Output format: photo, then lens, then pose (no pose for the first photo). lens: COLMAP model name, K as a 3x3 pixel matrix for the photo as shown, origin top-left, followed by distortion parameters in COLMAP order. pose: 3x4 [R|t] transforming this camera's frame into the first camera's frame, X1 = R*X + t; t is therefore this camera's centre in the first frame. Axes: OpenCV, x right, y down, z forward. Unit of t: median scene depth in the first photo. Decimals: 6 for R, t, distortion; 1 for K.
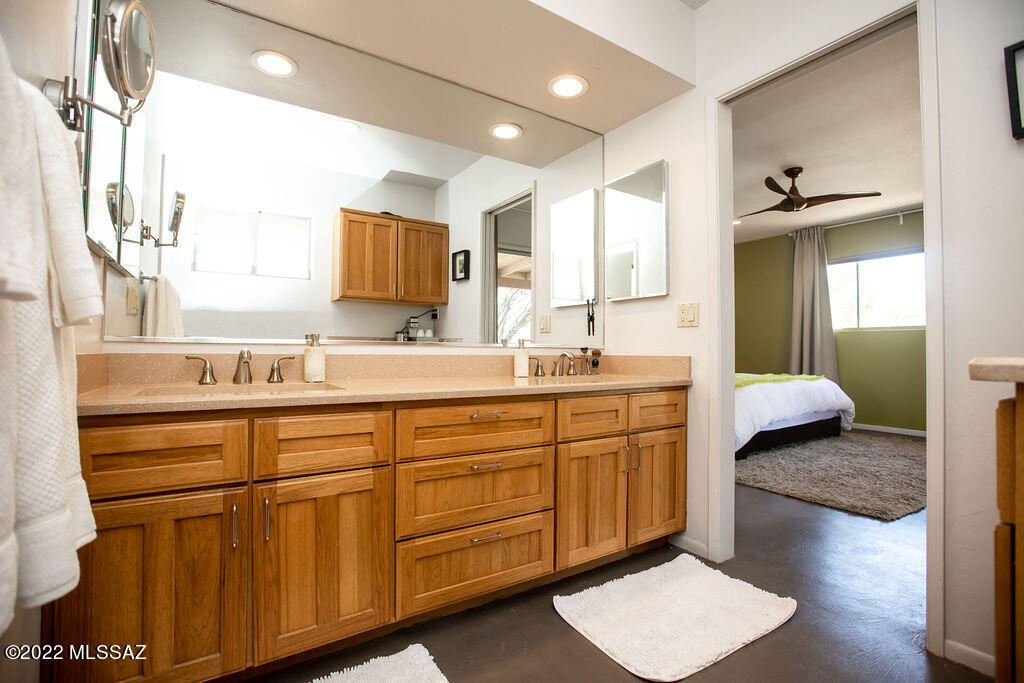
lens RADIAL K [[472.5, 0, 518.8], [0, 472.5, 342.3], [0, 0, 1]] dist [-0.034217, 0.000333]
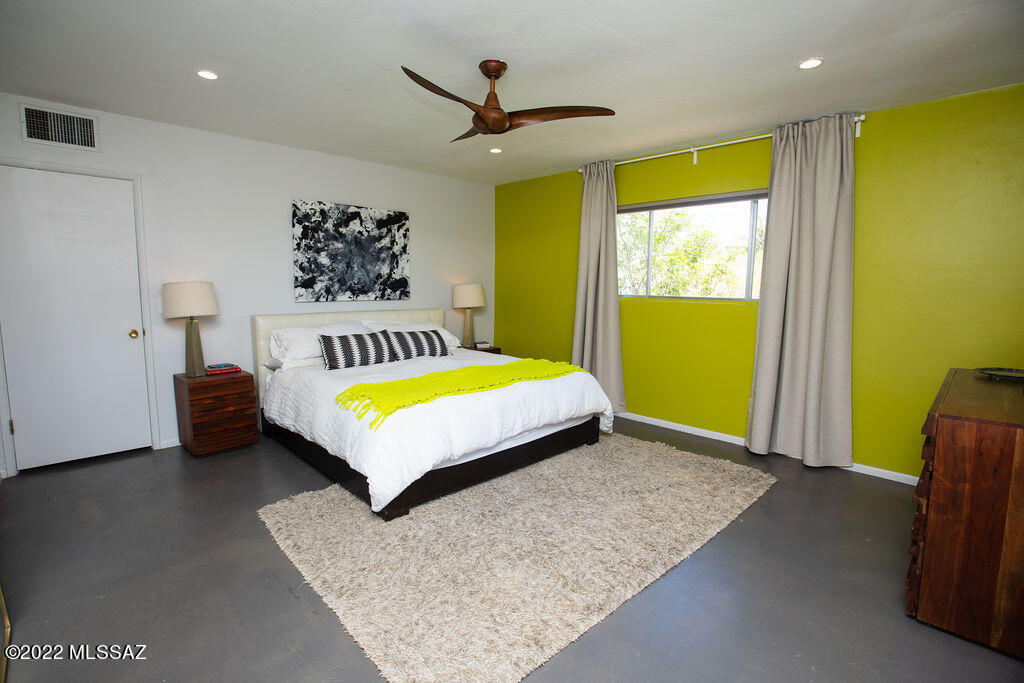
lens RADIAL K [[472.5, 0, 518.8], [0, 472.5, 342.3], [0, 0, 1]] dist [-0.034217, 0.000333]
pose [[0.986136, -0.016201, 0.165148, 0.433232], [-0.008546, 0.988944, 0.148042, -0.081140], [-0.165721, -0.147401, 0.975095, 0.272364]]
